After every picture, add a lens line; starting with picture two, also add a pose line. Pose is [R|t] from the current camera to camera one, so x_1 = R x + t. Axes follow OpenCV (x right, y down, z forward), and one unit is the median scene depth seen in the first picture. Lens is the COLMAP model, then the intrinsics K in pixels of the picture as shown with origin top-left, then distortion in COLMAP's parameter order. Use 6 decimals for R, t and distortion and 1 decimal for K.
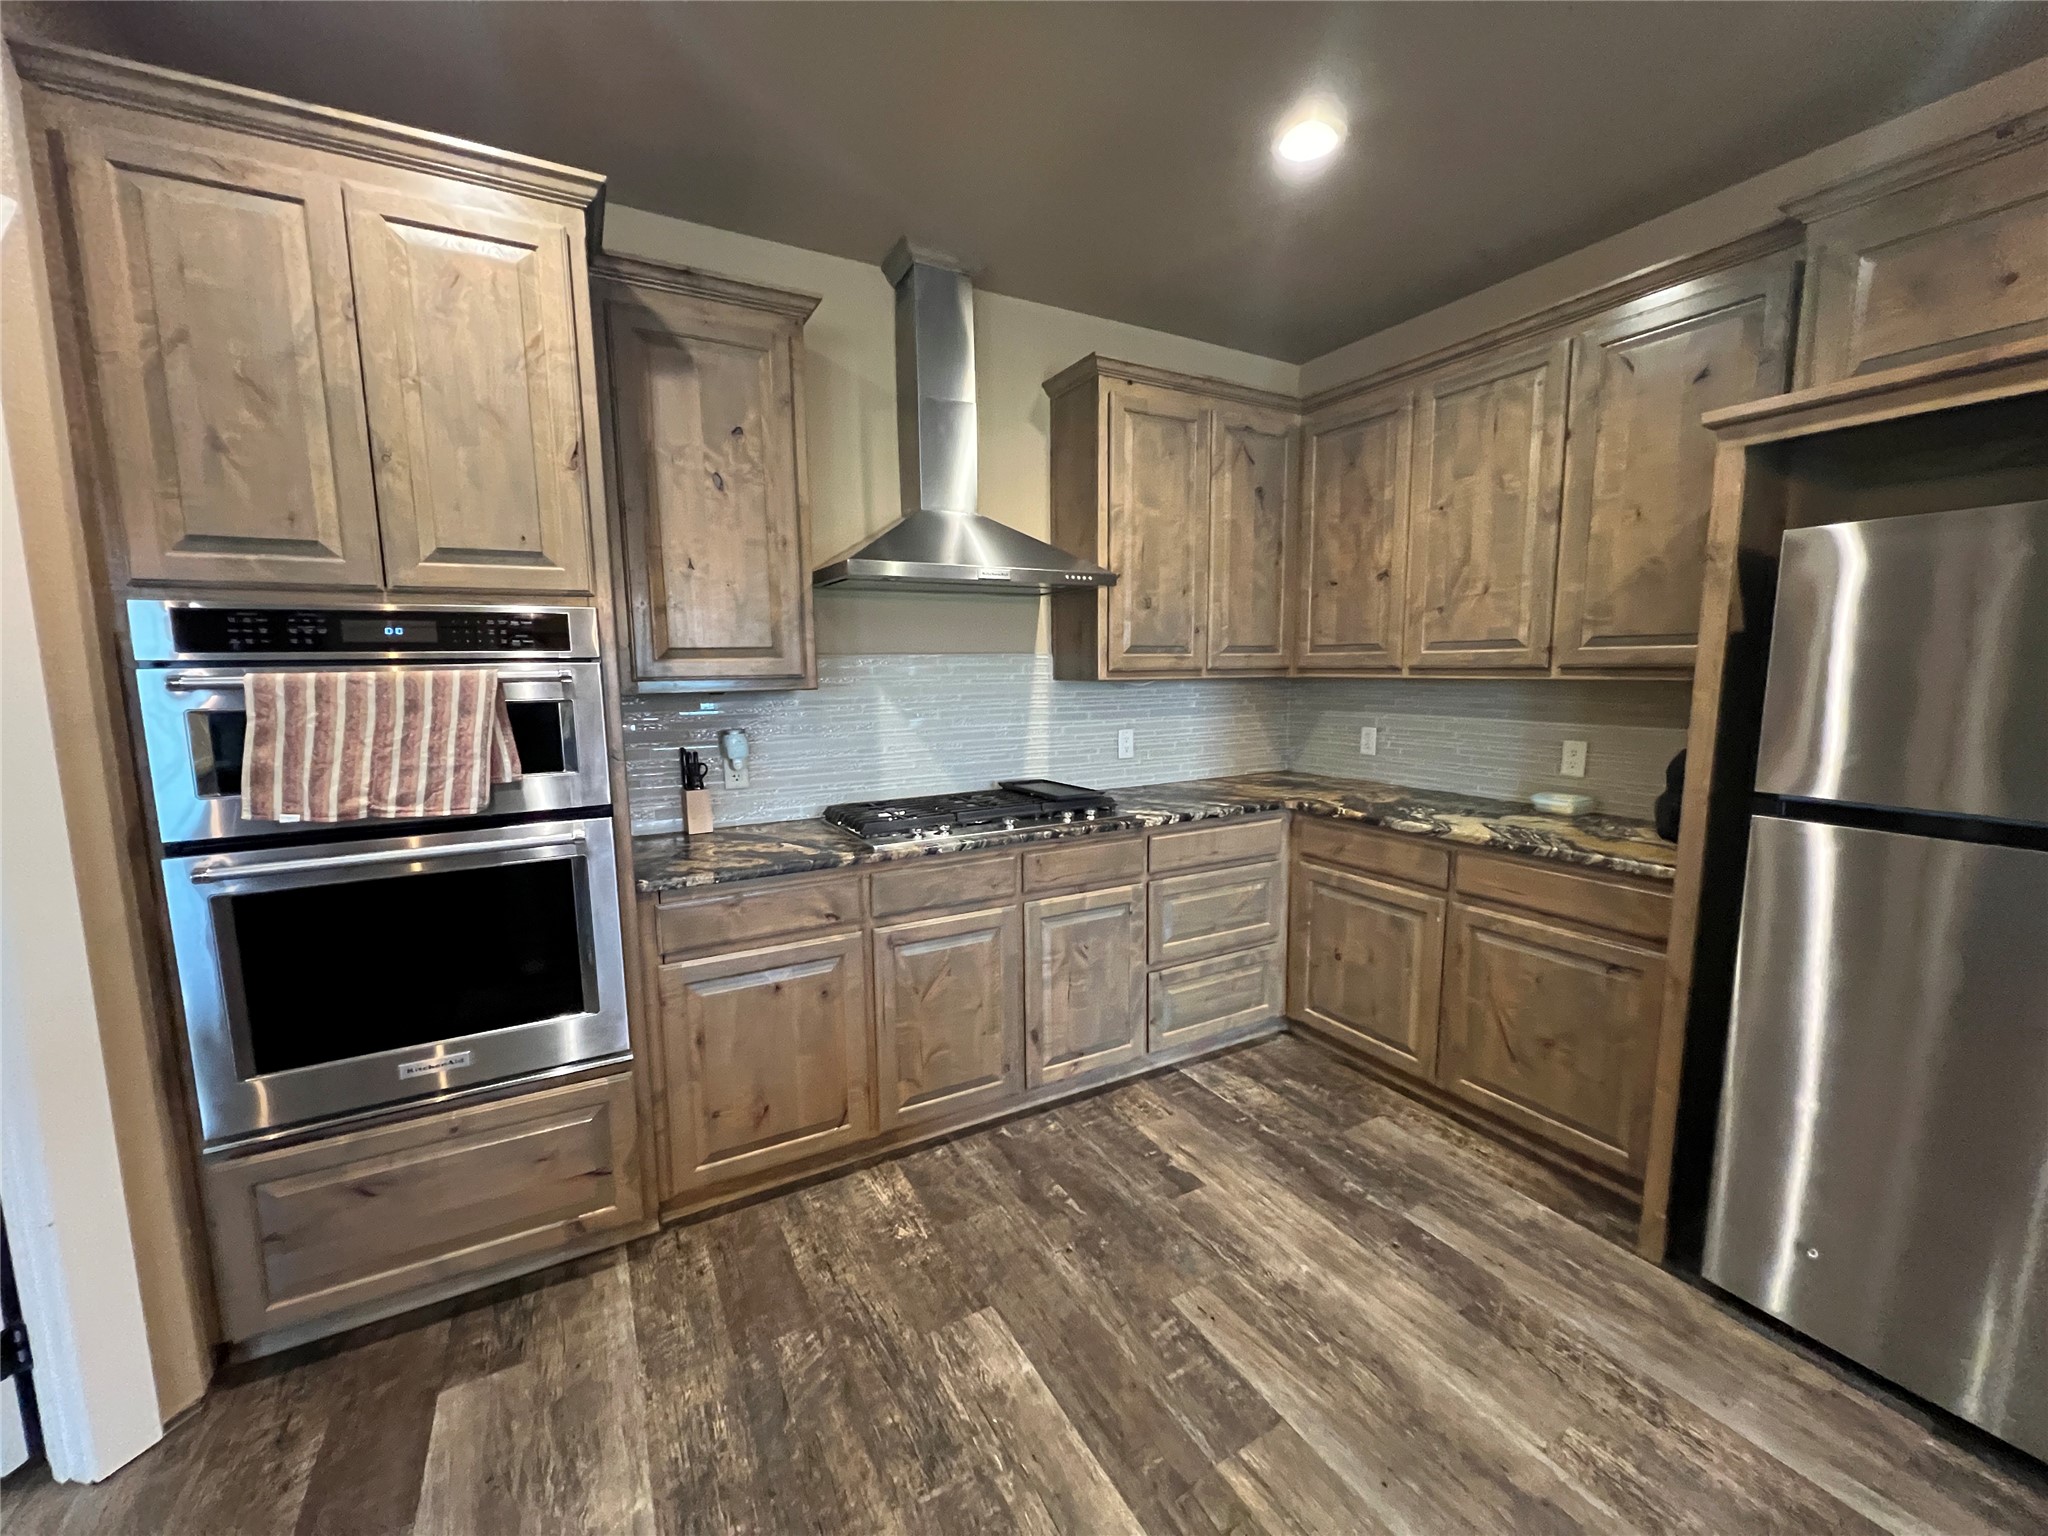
lens RADIAL K [[816.1, 0, 1028.6], [0, 816.1, 769.6], [0, 0, 1]] dist [-0.000777, -0.001107]
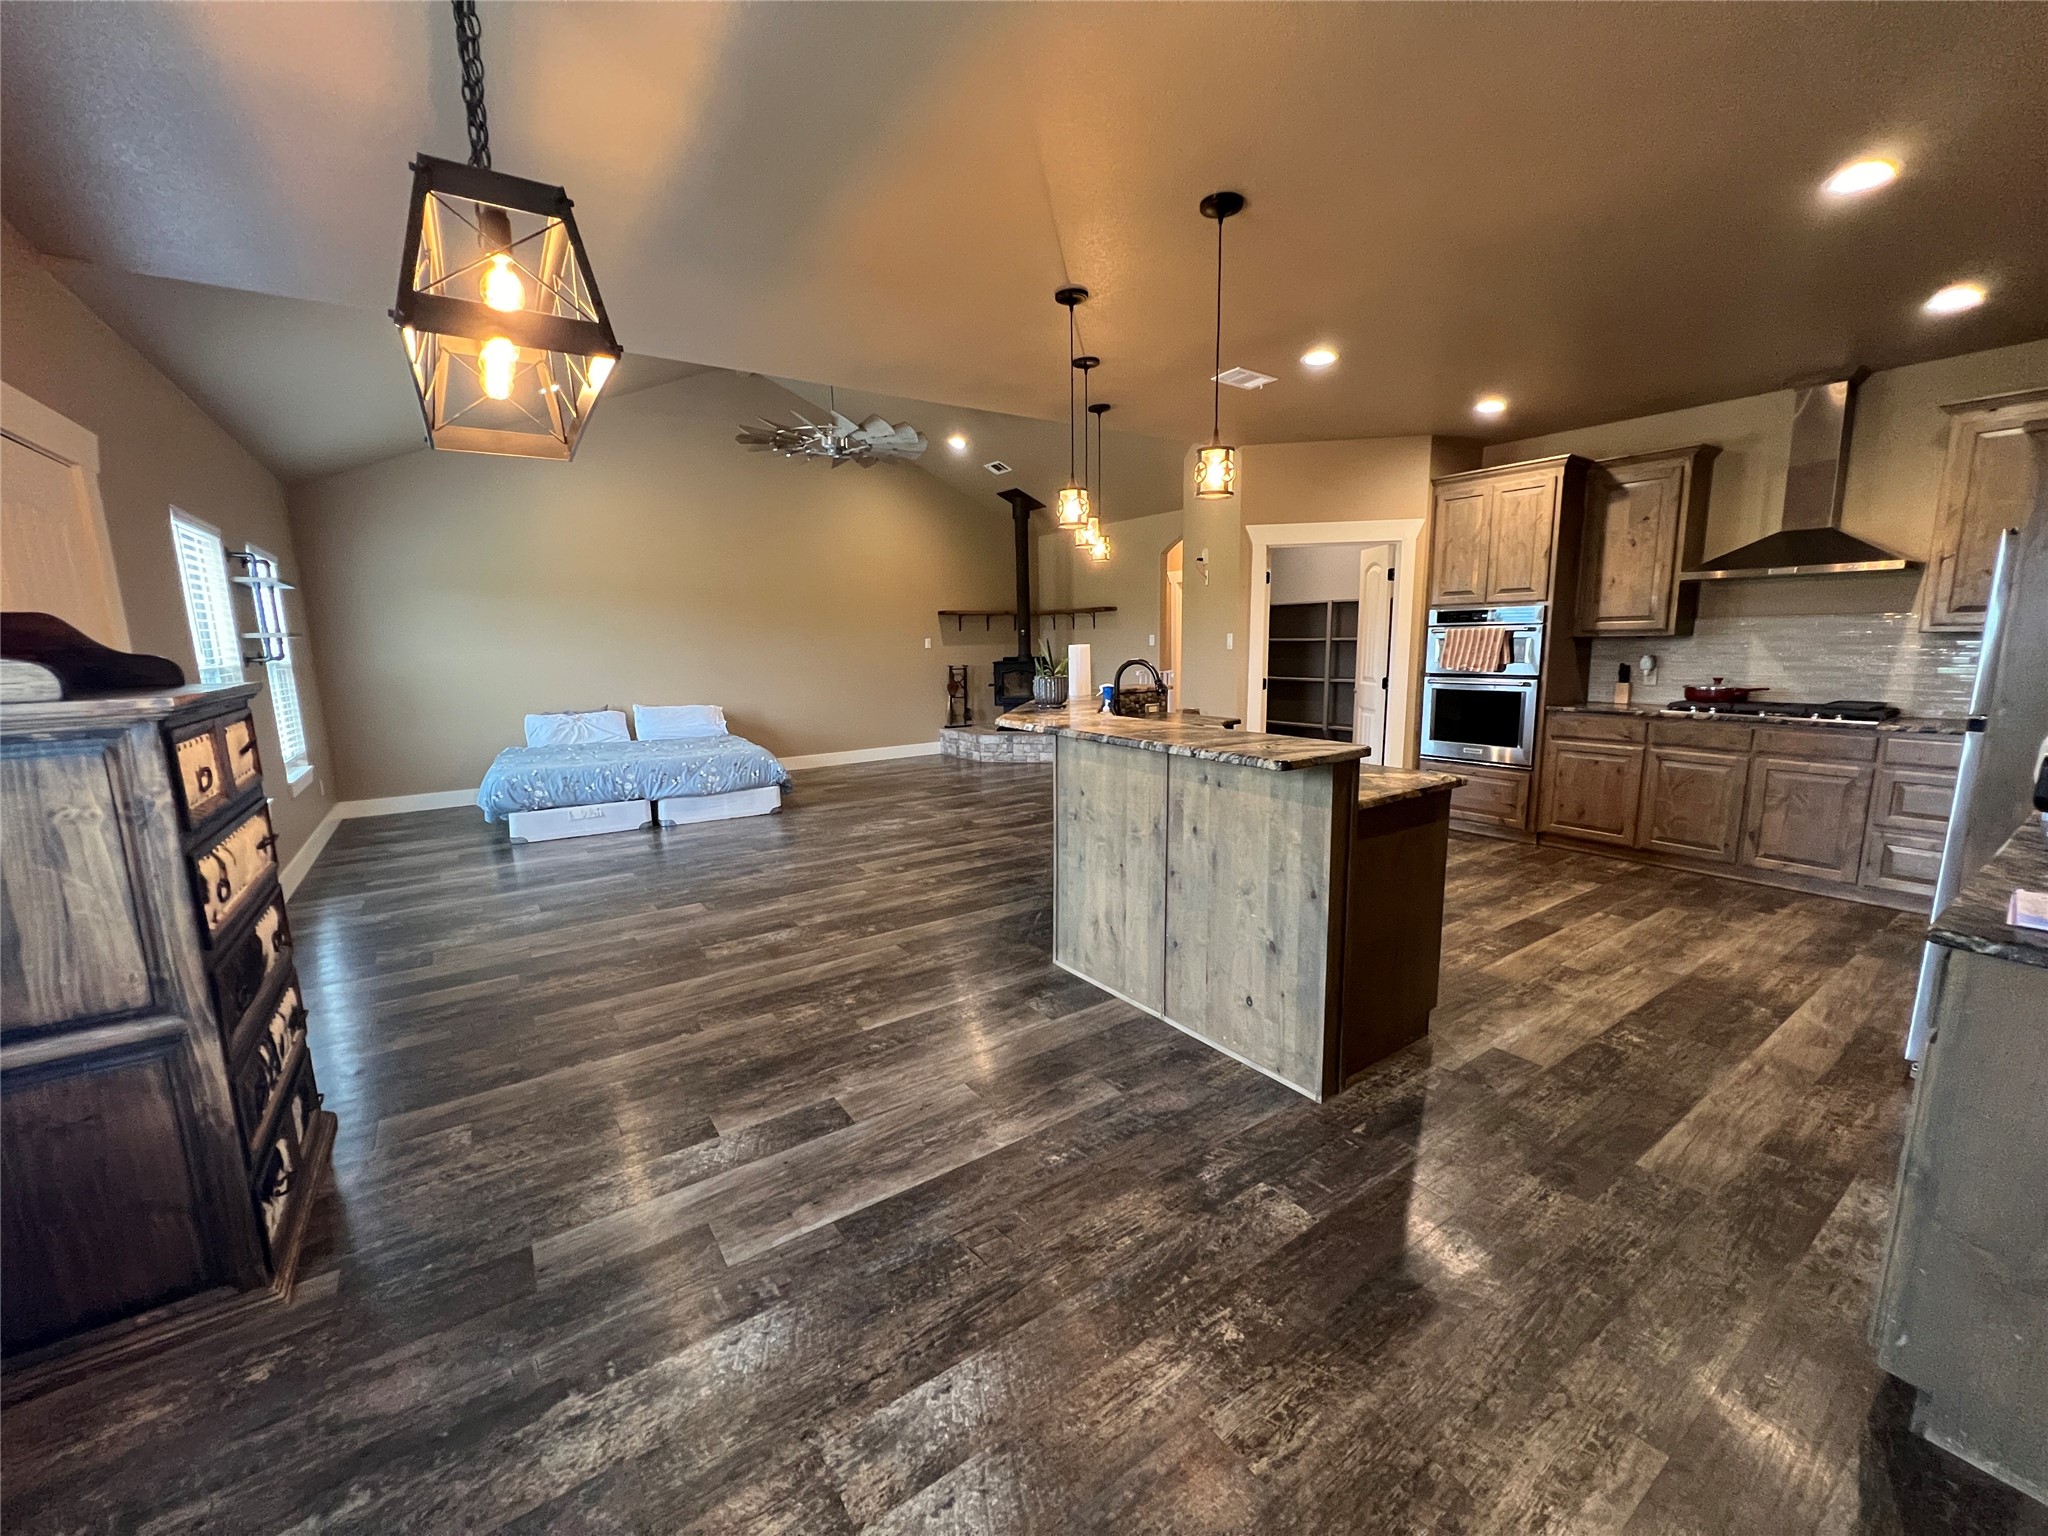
lens RADIAL K [[816.1, 0, 1023.2], [0, 816.1, 764.6], [0, 0, 1]] dist [-0.000777, -0.001107]
pose [[0.097466, 0.164390, -0.981568, 2.235428], [-0.108257, 0.982163, 0.153740, 0.109890], [0.989334, 0.091277, 0.113524, -1.102633]]
